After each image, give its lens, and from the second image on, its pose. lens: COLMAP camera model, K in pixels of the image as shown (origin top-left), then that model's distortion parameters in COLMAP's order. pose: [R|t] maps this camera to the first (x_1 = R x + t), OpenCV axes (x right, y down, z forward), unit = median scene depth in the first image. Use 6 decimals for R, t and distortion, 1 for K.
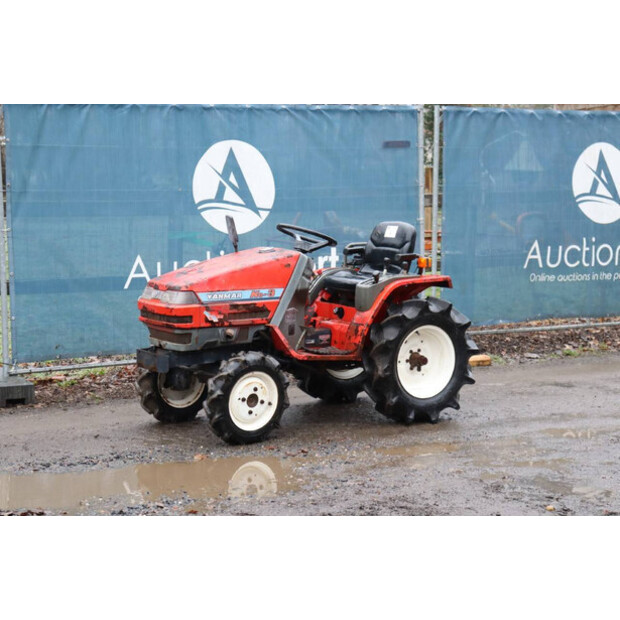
lens RADIAL K [[1460.2, 0, 322.0], [0, 1460.2, 333.3], [0, 0, 1]] dist [0.429094, 0.000000]
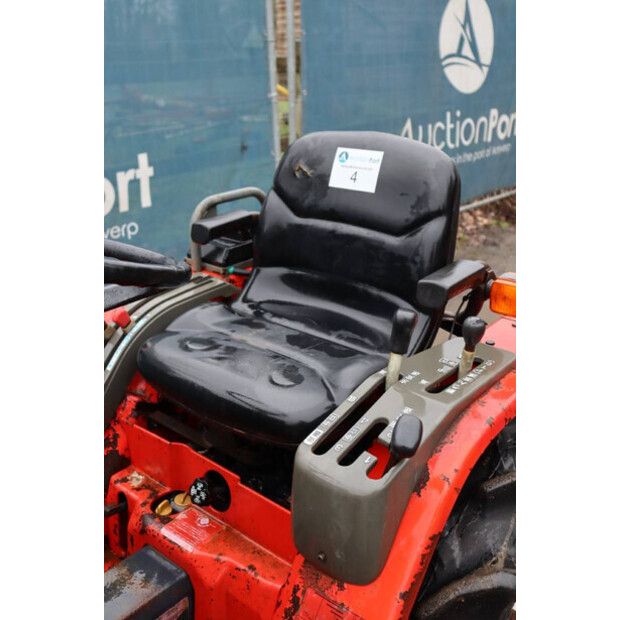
lens RADIAL K [[604.9, 0, 309.4], [0, 604.9, 311.7], [0, 0, 1]] dist [0.024548, 0.000000]
pose [[0.960548, -0.118156, 0.251766, 0.002962], [0.041152, 0.955683, 0.291507, -0.051253], [-0.275052, -0.269645, 0.922842, 0.580495]]
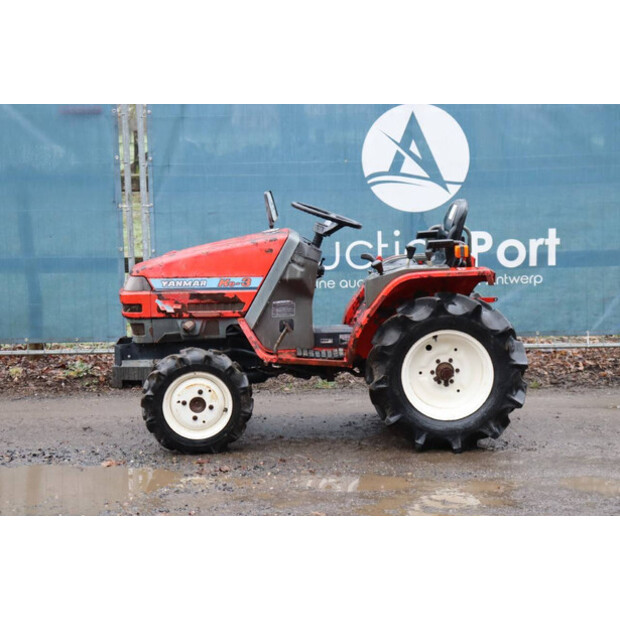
lens RADIAL K [[1460.2, 0, 312.1], [0, 1460.2, 308.9], [0, 0, 1]] dist [0.429094, 0.000000]
pose [[0.839759, 0.053840, -0.540283, 0.474299], [-0.049848, 0.998514, 0.022025, -0.033399], [0.540666, 0.008436, 0.841195, 0.299840]]
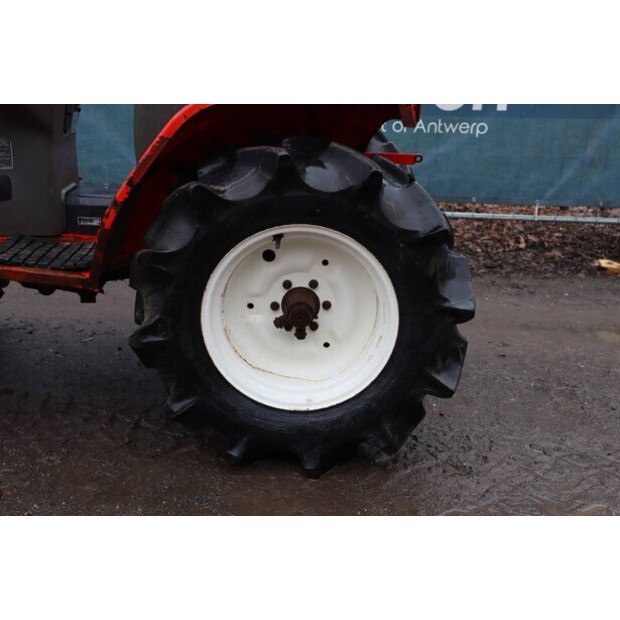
lens RADIAL K [[820.9, 0, 305.6], [0, 820.9, 313.4], [0, 0, 1]] dist [0.017515, 0.000000]
pose [[0.822671, 0.209130, -0.528656, 0.195514], [-0.103710, 0.969486, 0.222128, -0.031168], [0.558978, -0.127911, 0.819257, 0.888117]]
